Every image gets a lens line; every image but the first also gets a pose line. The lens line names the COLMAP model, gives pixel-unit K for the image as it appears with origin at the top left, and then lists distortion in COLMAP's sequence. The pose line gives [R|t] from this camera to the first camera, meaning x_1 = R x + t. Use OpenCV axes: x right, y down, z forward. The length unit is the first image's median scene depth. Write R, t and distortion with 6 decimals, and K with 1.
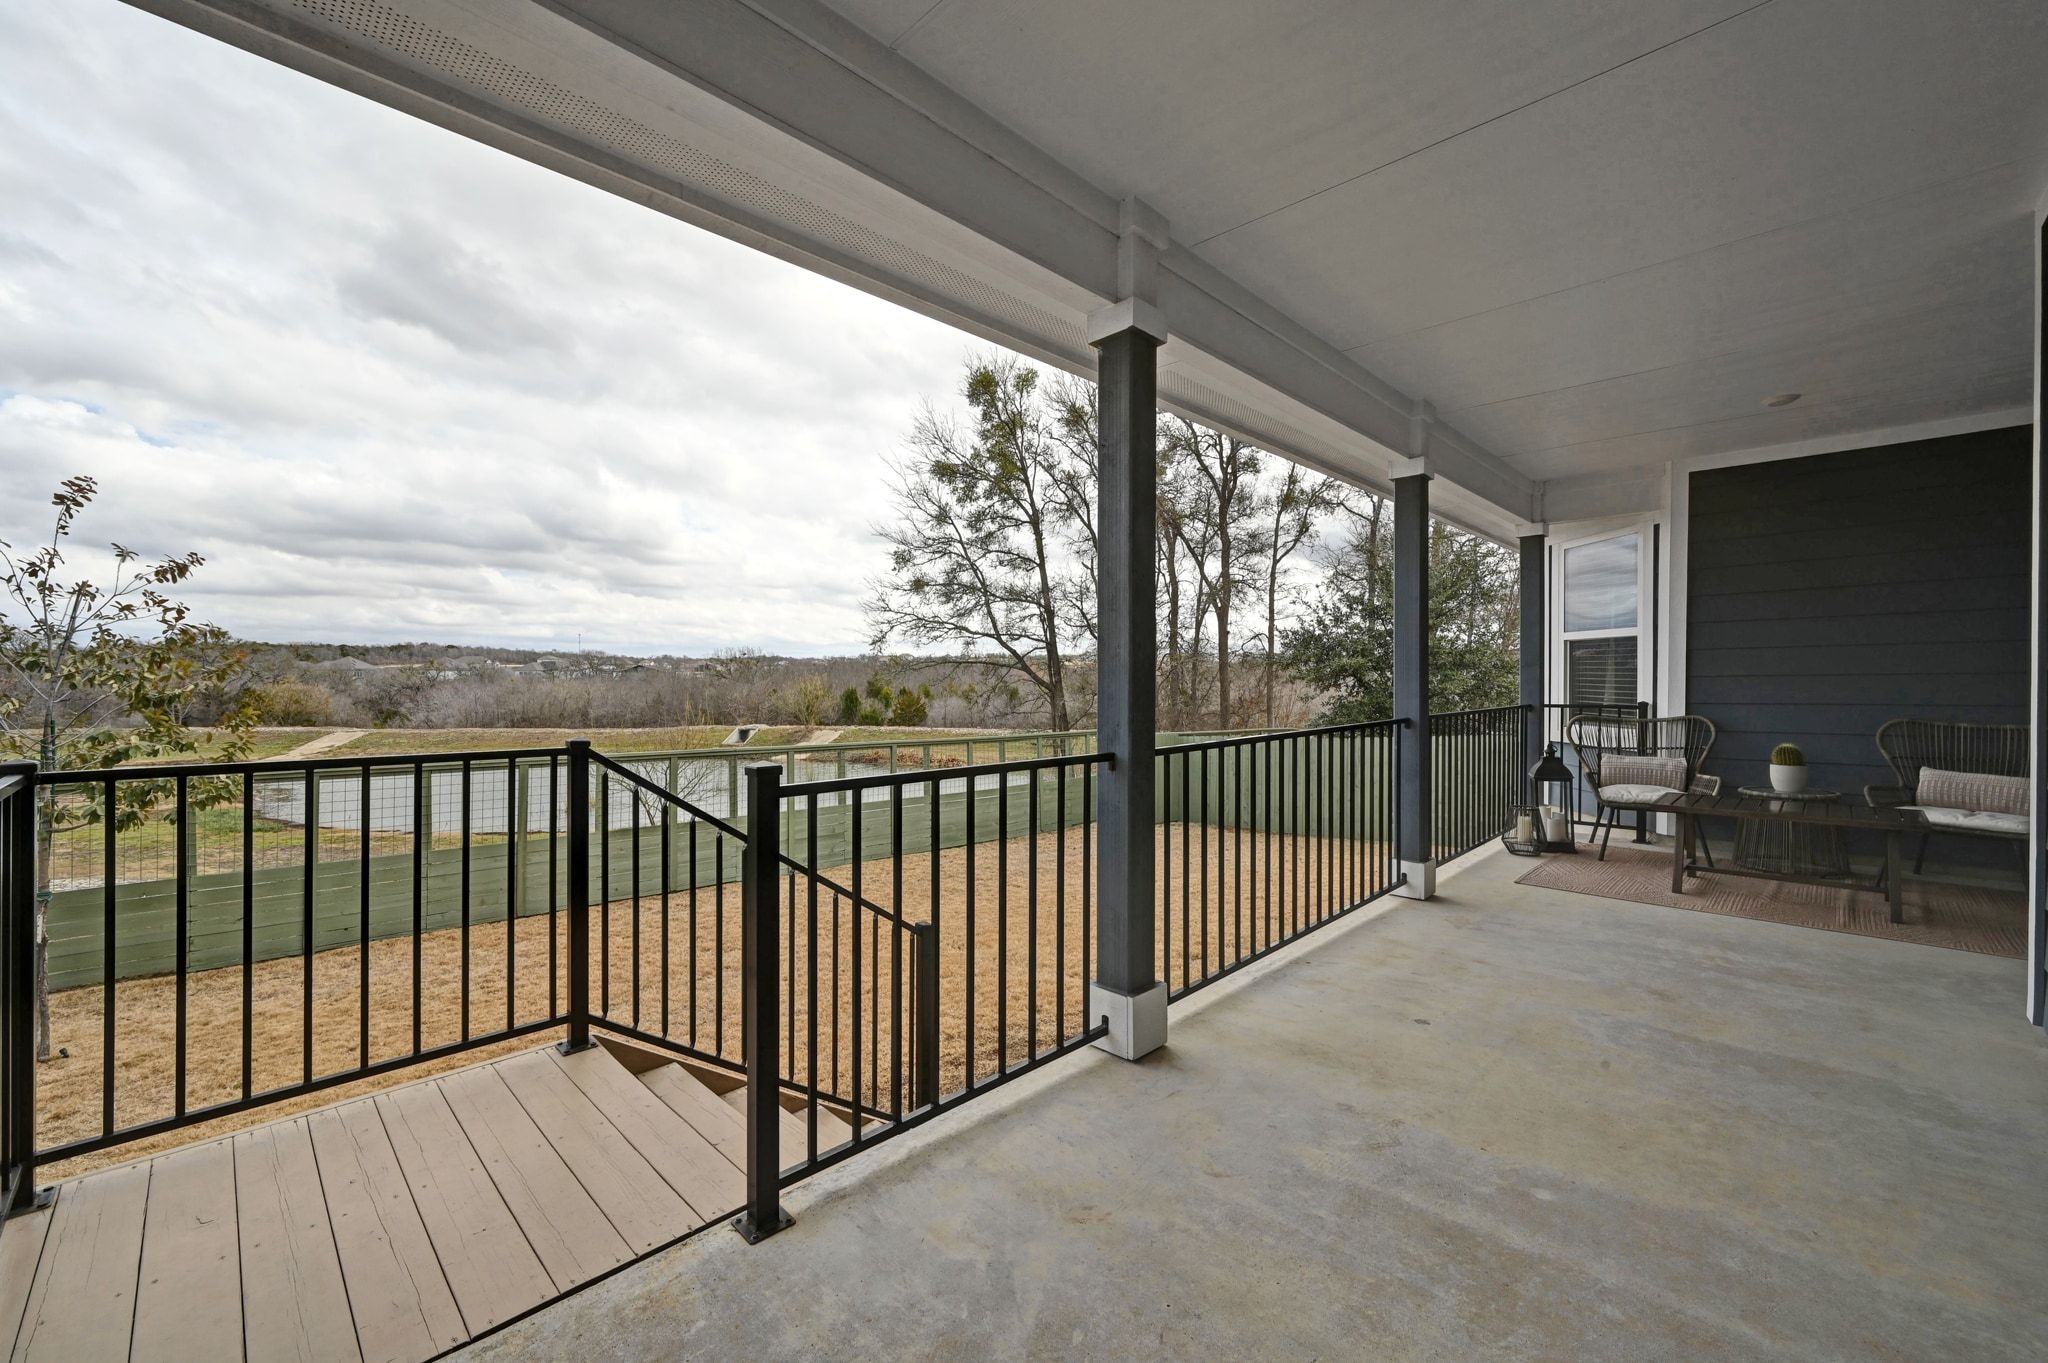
lens RADIAL K [[813.7, 0, 1021.9], [0, 813.7, 688.5], [0, 0, 1]] dist [-0.000978, -0.000118]
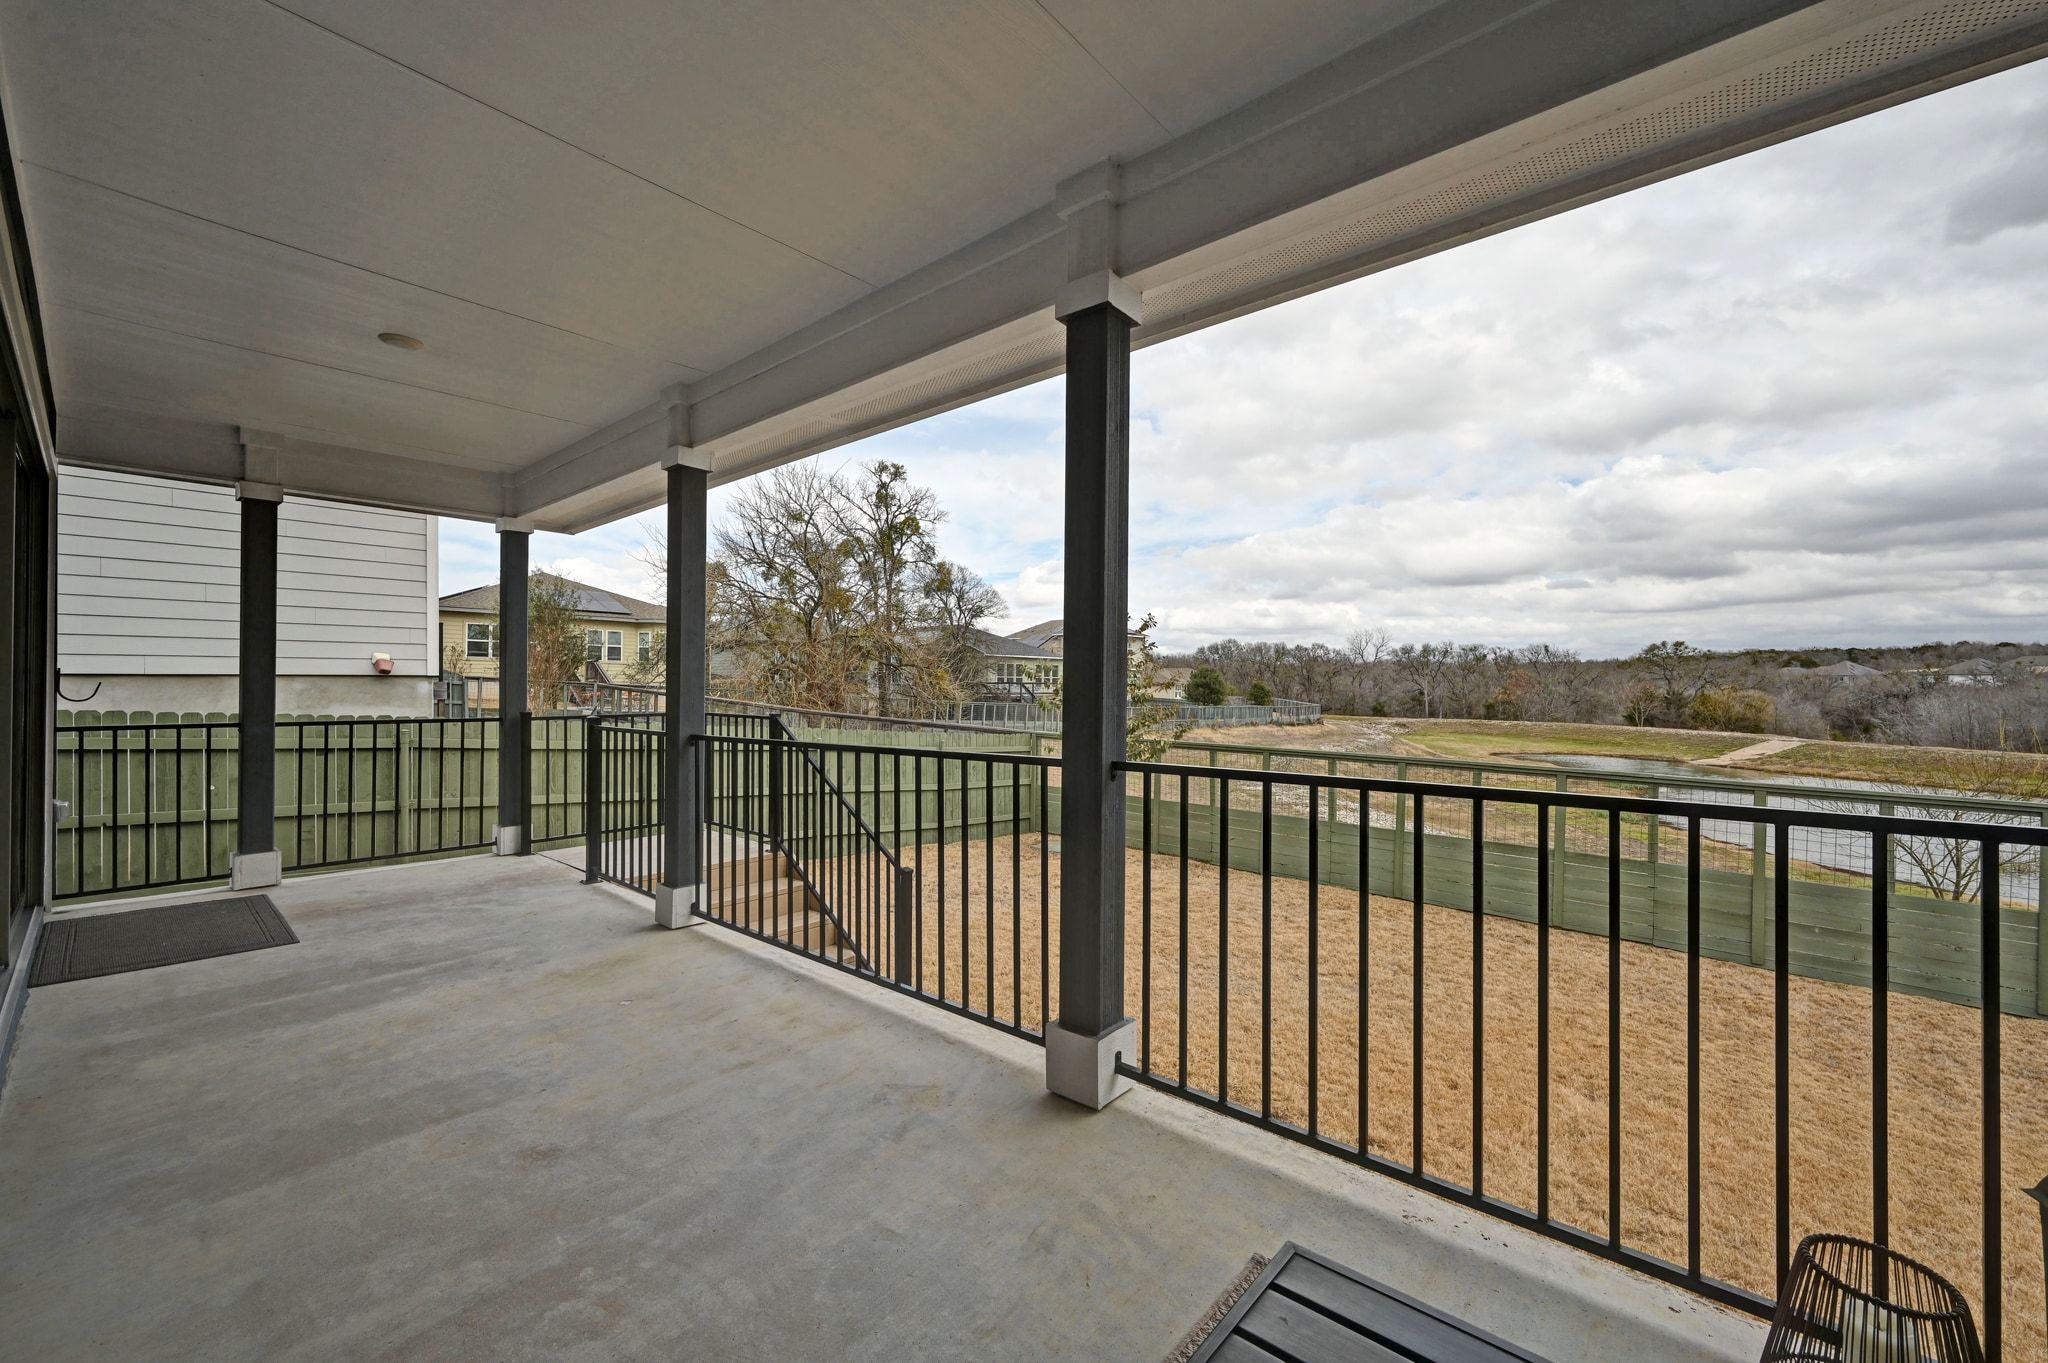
lens RADIAL K [[813.7, 0, 1020.4], [0, 813.7, 678.0], [0, 0, 1]] dist [-0.000978, -0.000118]
pose [[0.052829, -0.006810, -0.998580, 1.177626], [-0.013775, 0.999877, -0.007548, -0.012910], [0.998509, 0.014155, 0.052728, 1.076797]]
